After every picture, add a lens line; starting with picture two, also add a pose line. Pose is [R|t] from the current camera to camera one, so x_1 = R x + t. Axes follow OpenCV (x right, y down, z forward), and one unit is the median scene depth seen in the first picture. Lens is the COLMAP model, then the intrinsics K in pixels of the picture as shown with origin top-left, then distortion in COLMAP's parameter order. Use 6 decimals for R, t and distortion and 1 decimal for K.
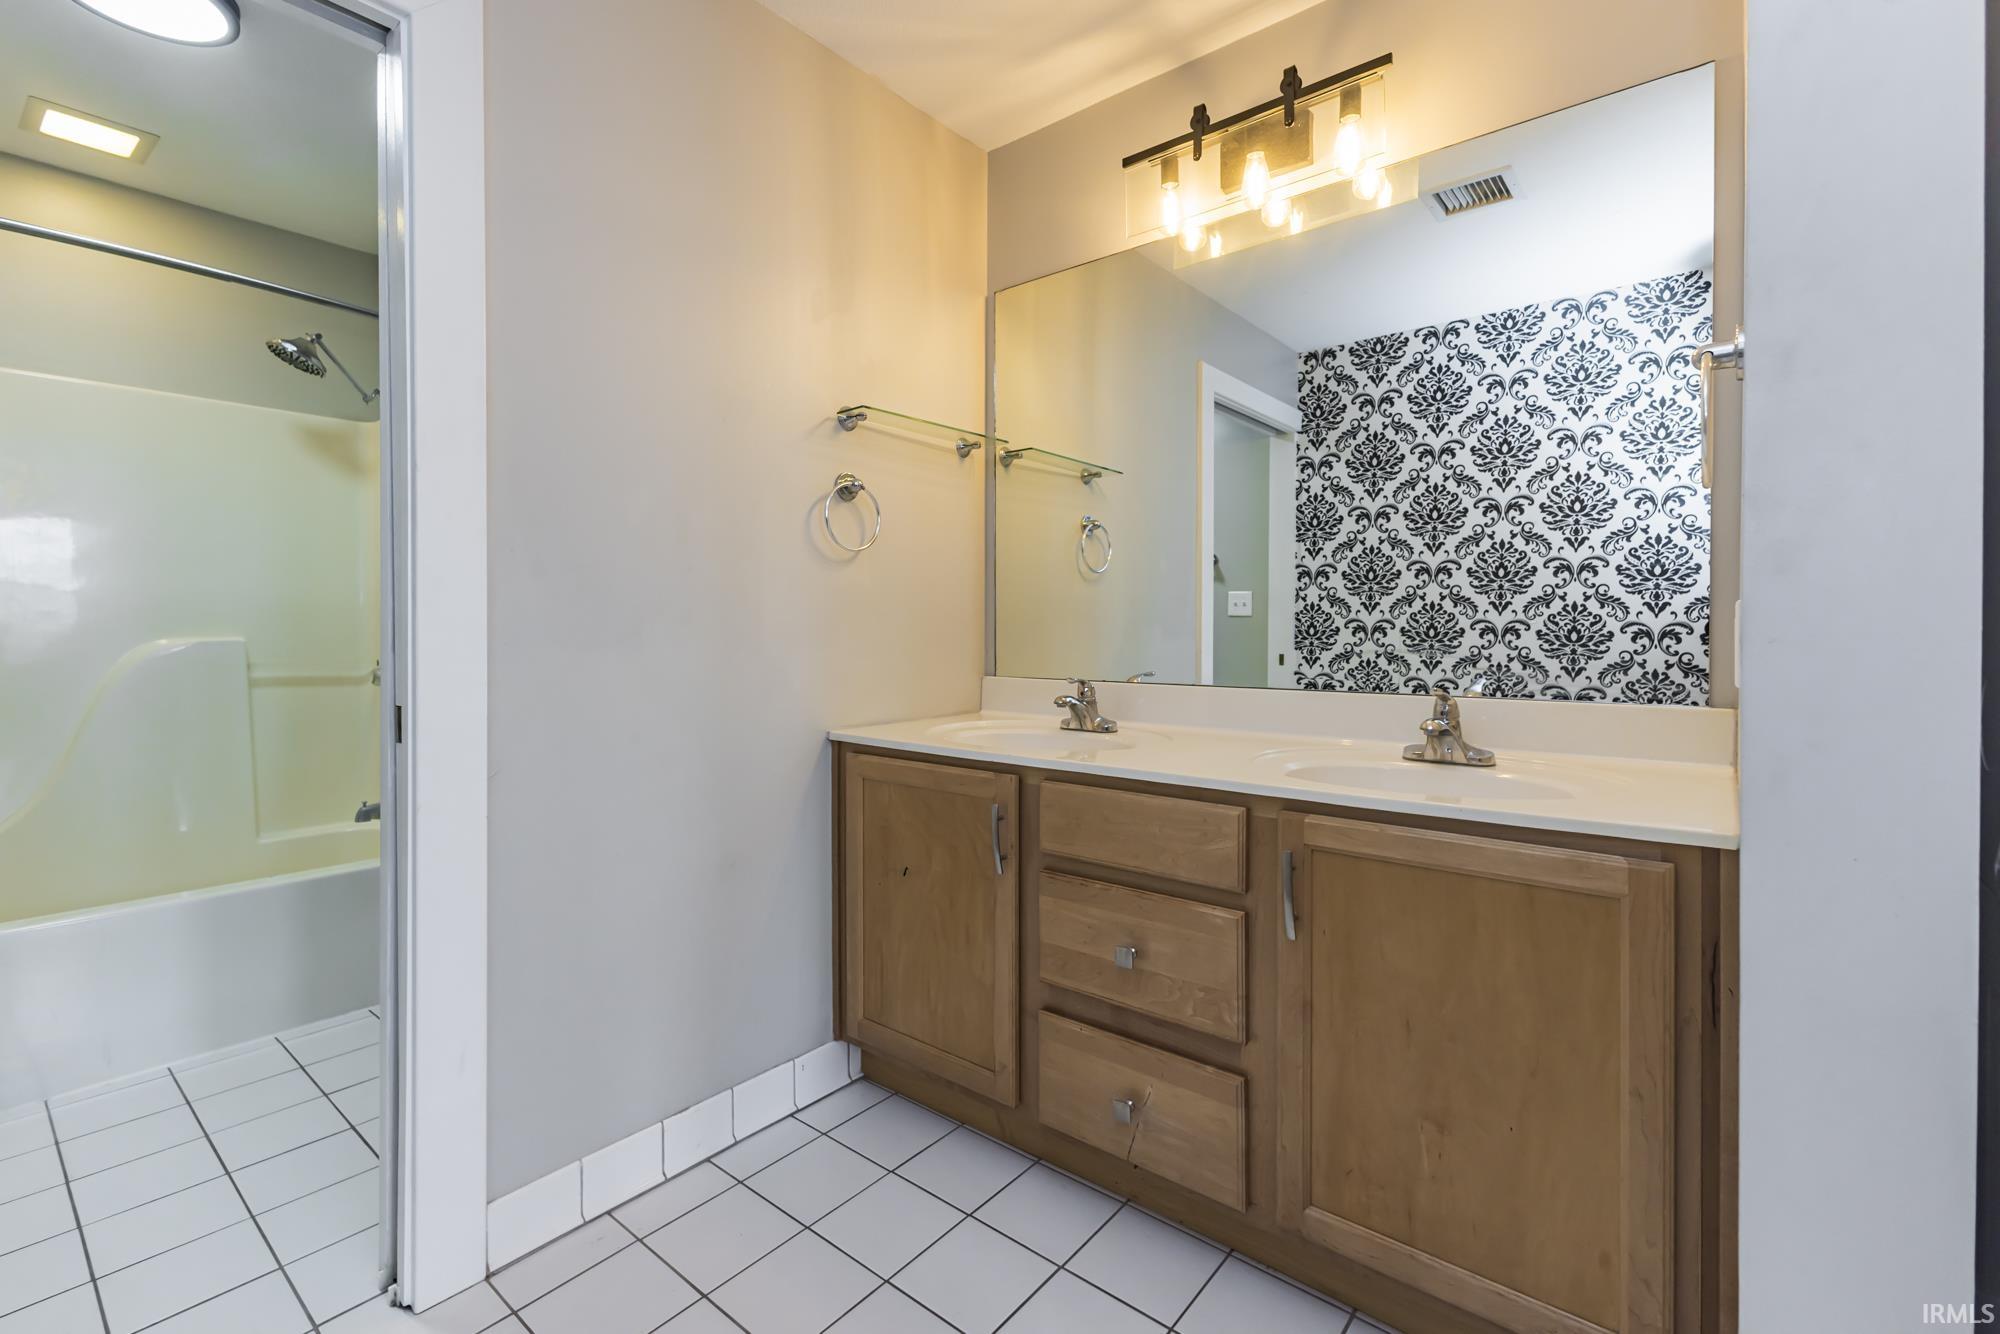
lens RADIAL K [[885.3, 0, 1008.0], [0, 885.3, 641.8], [0, 0, 1]] dist [0.010872, -0.000530]
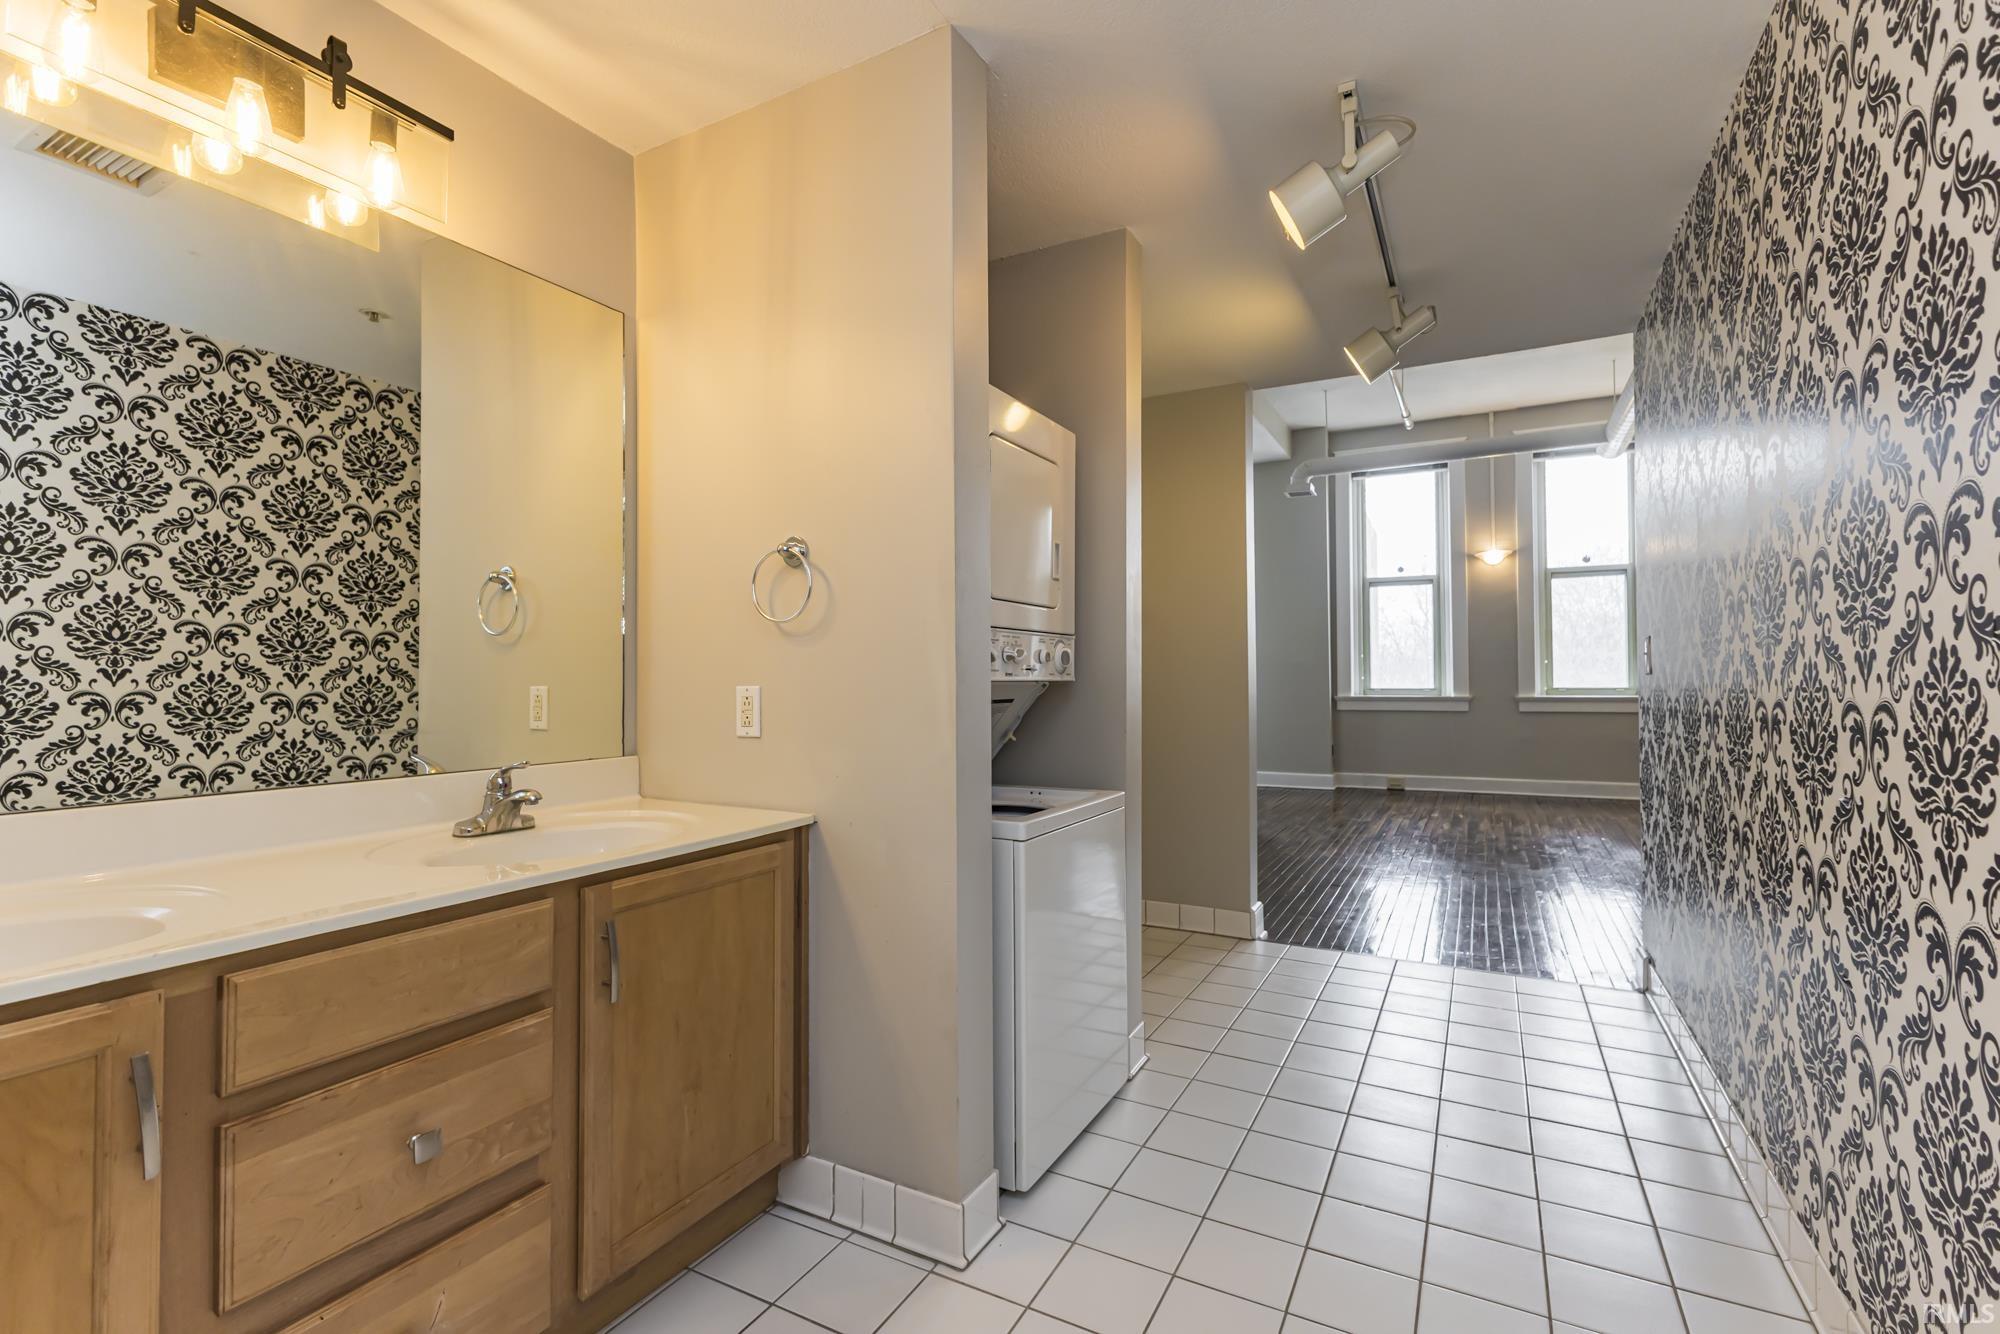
lens RADIAL K [[885.3, 0, 1001.3], [0, 885.3, 662.3], [0, 0, 1]] dist [0.010872, -0.000530]
pose [[-0.180387, 0.019471, 0.983403, -0.502877], [0.023653, 0.999601, -0.015453, -0.025475], [-0.983311, 0.020473, -0.180775, 0.450111]]
